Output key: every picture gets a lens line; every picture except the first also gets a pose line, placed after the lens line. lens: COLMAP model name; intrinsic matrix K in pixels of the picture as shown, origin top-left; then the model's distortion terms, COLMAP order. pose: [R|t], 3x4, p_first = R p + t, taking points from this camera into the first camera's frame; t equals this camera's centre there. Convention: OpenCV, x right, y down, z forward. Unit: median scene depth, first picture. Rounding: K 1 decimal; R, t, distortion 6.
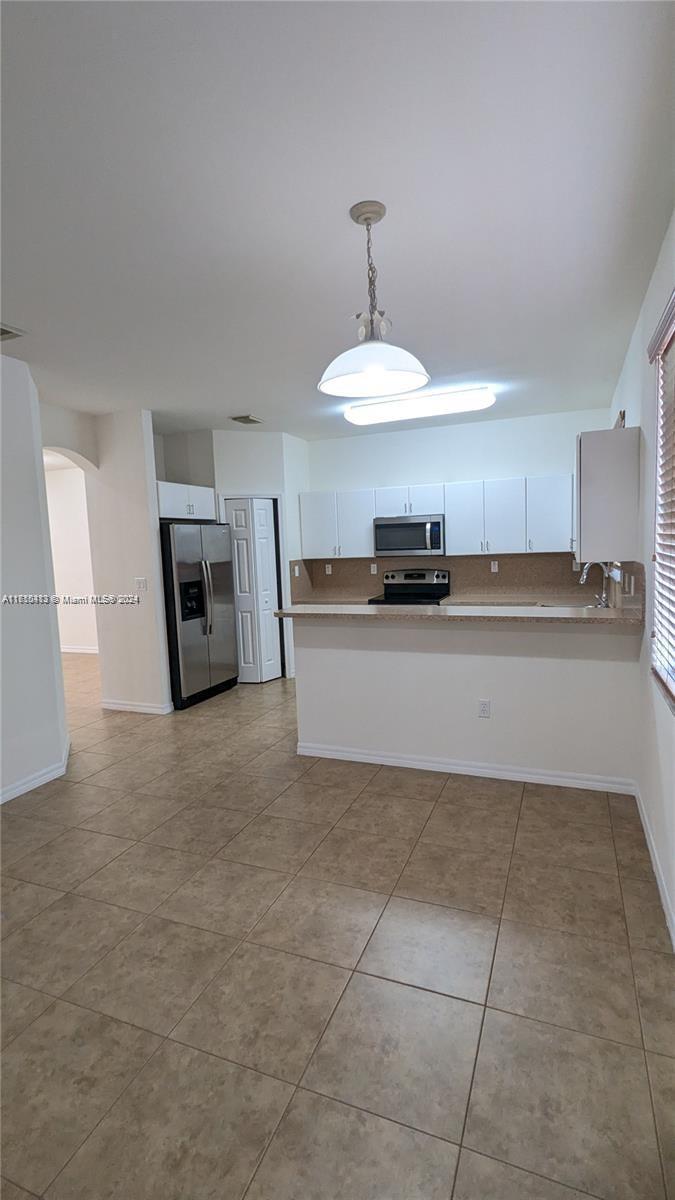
lens RADIAL K [[567.2, 0, 334.8], [0, 567.2, 598.8], [0, 0, 1]] dist [0.006087, -0.001773]
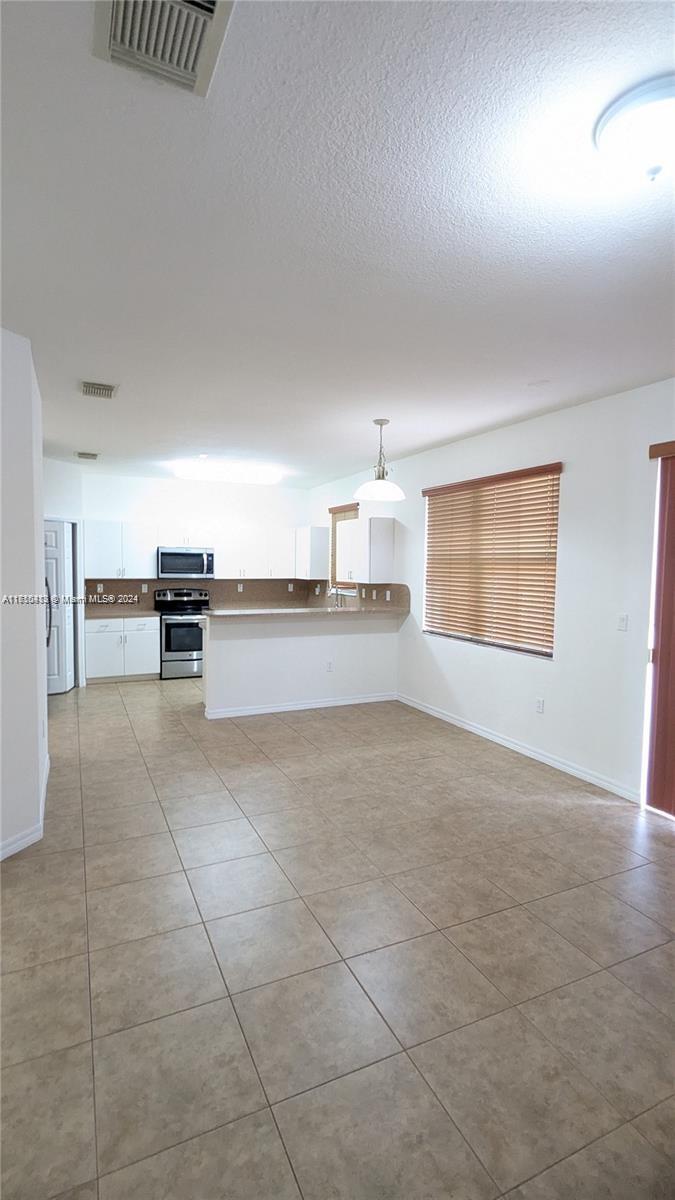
lens RADIAL K [[567.2, 0, 336.9], [0, 567.2, 604.5], [0, 0, 1]] dist [0.006087, -0.001773]
pose [[0.674992, -0.005360, 0.737806, -0.646624], [0.035795, 0.999034, -0.025490, 0.031326], [-0.736957, 0.043615, 0.674531, -0.125460]]
